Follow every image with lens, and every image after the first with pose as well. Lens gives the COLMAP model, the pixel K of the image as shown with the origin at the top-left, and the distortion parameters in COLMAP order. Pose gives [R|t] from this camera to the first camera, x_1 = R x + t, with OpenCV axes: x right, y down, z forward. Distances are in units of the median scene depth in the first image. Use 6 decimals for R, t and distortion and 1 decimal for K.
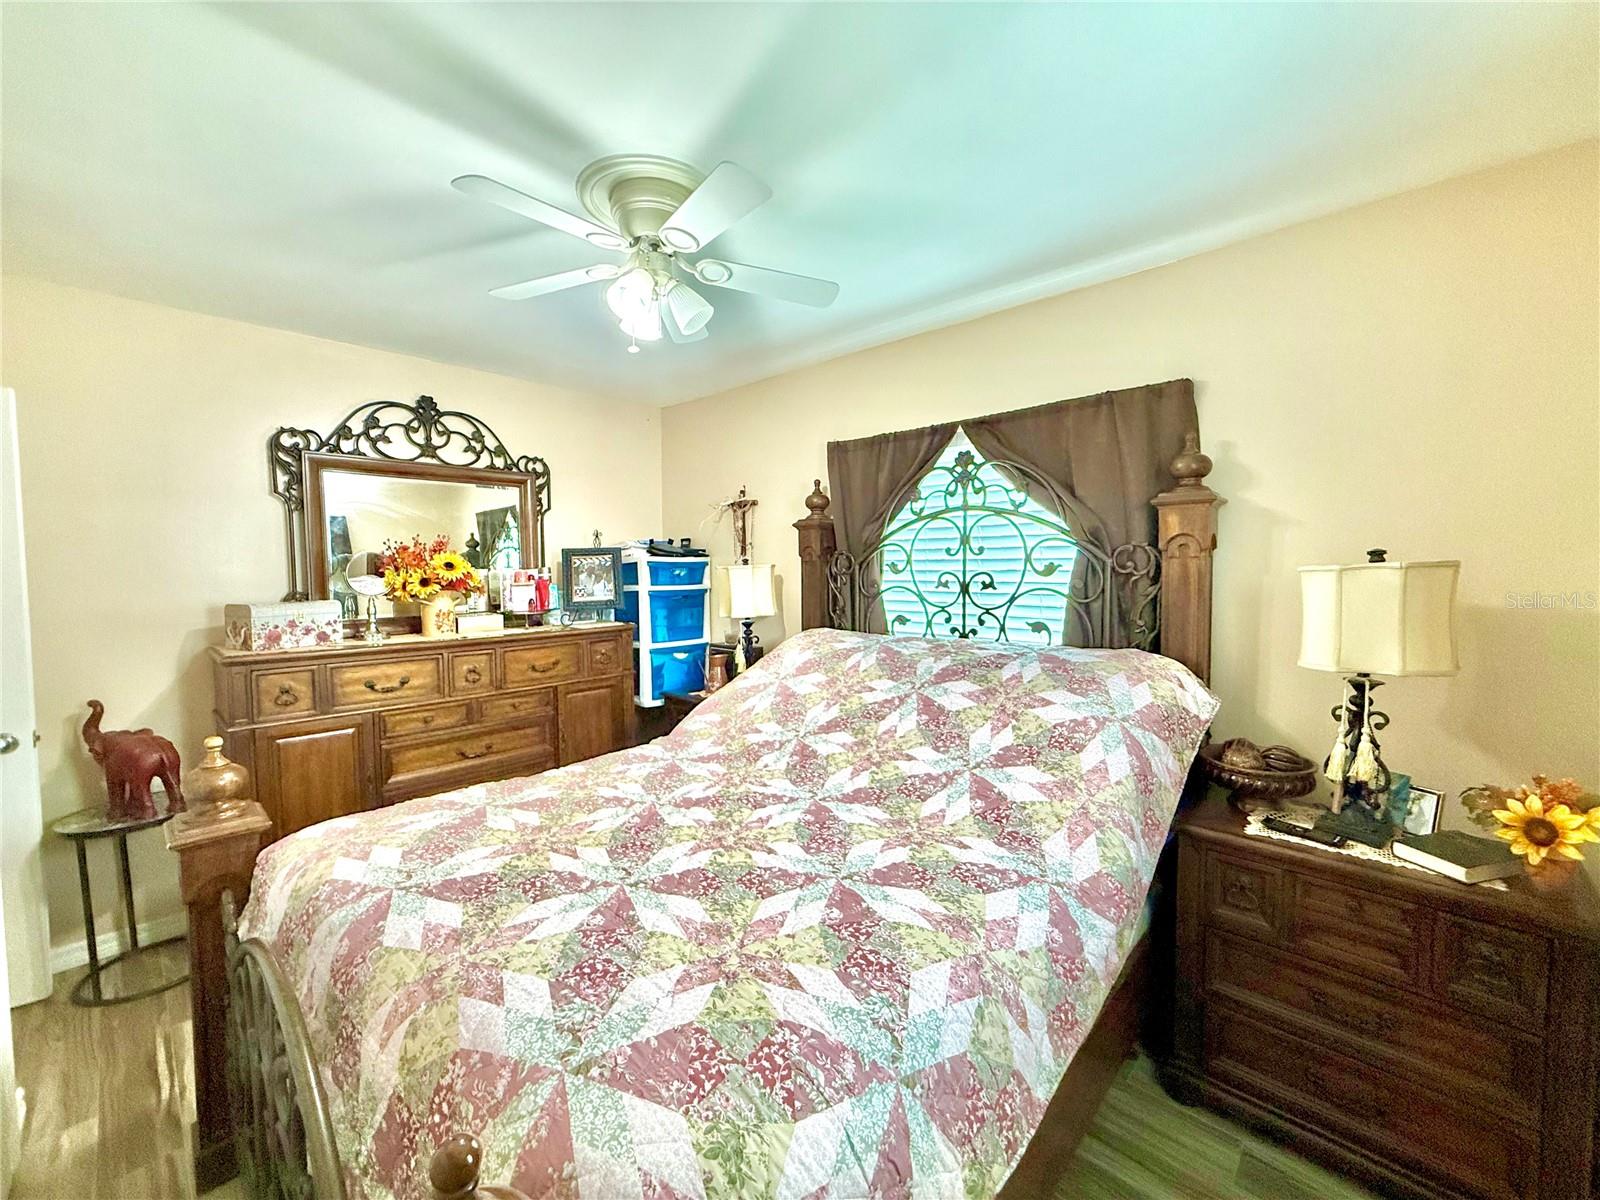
lens RADIAL K [[638.4, 0, 799.5], [0, 638.4, 598.3], [0, 0, 1]] dist [0.000978, -0.000478]
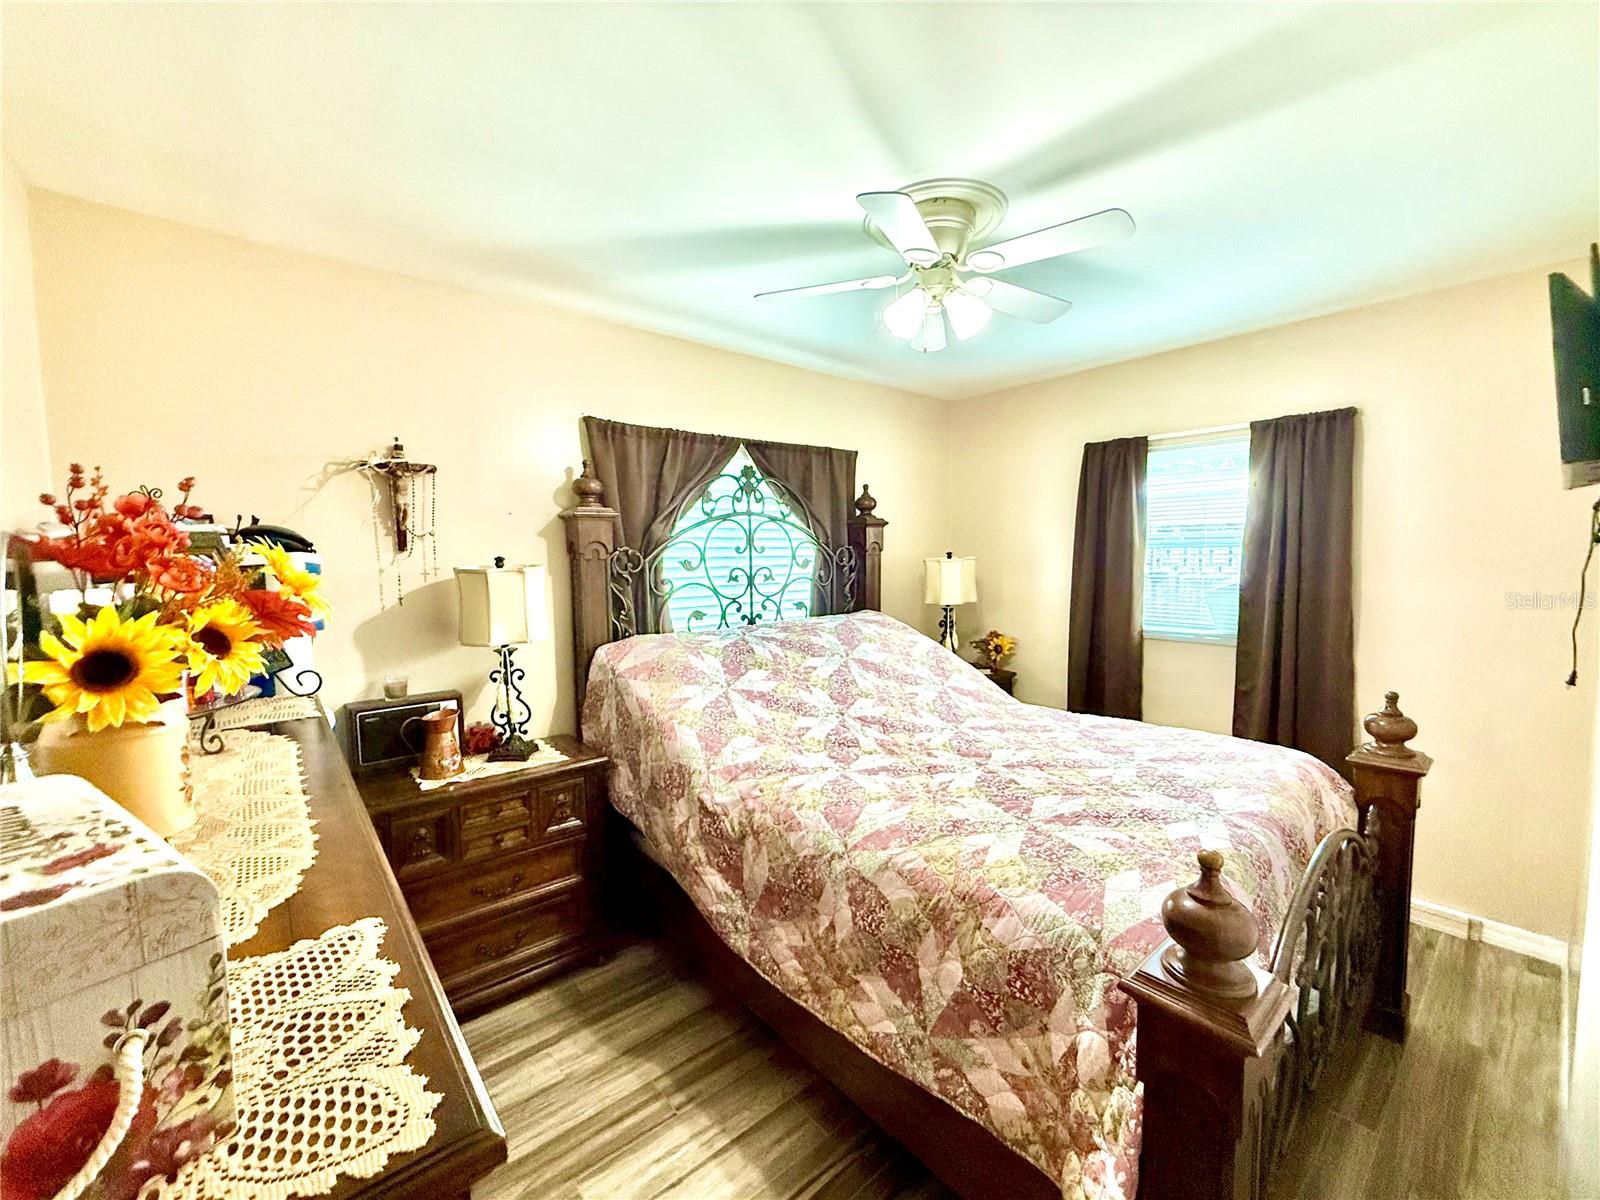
lens RADIAL K [[638.4, 0, 798.9], [0, 638.4, 603.2], [0, 0, 1]] dist [0.000978, -0.000478]
pose [[0.115171, -0.080041, 0.990116, -0.909975], [0.056928, 0.995642, 0.073866, -0.056712], [-0.991713, 0.047858, 0.119225, 0.762994]]
